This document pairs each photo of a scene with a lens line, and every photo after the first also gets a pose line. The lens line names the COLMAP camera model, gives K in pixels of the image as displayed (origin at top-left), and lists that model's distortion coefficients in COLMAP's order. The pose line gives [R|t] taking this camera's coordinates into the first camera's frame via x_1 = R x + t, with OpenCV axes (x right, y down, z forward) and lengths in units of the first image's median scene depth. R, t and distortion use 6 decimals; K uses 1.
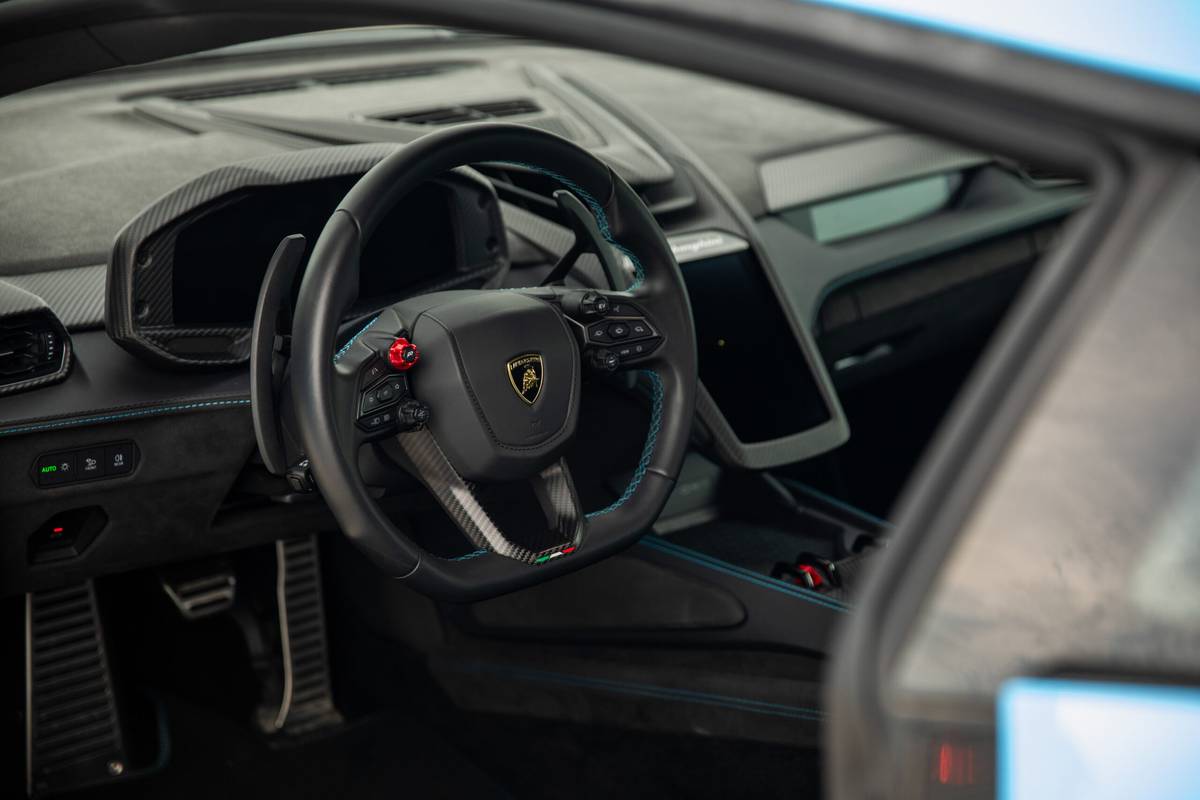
lens RADIAL K [[2142.6, 0, 600.0], [0, 2142.6, 400.0], [0, 0, 1]] dist [0.074817, 0.171552]
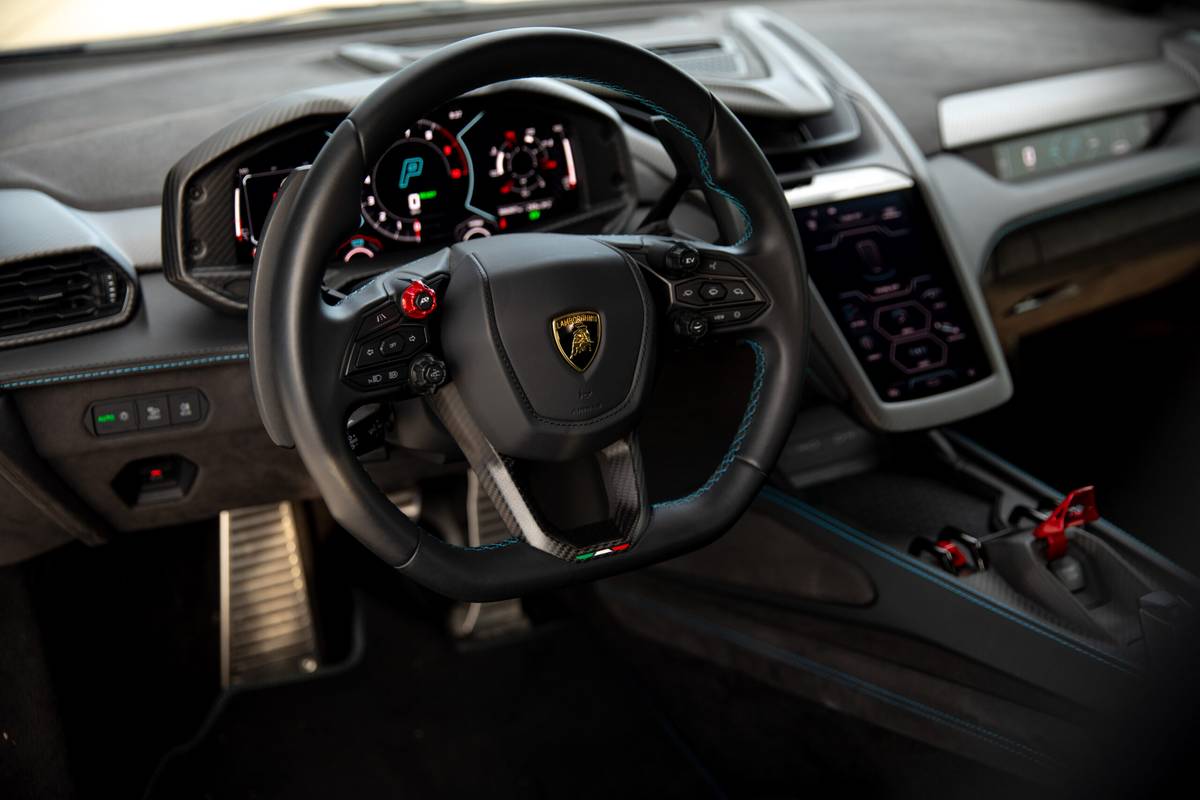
lens RADIAL K [[1410.8, 0, 599.3], [0, 1410.8, 411.9], [0, 0, 1]] dist [0.001633, 0.004051]
pose [[0.975518, 0.038882, -0.216456, 0.082772], [-0.020327, 0.995975, 0.087298, -0.027213], [0.218979, -0.080761, 0.972382, 0.416703]]
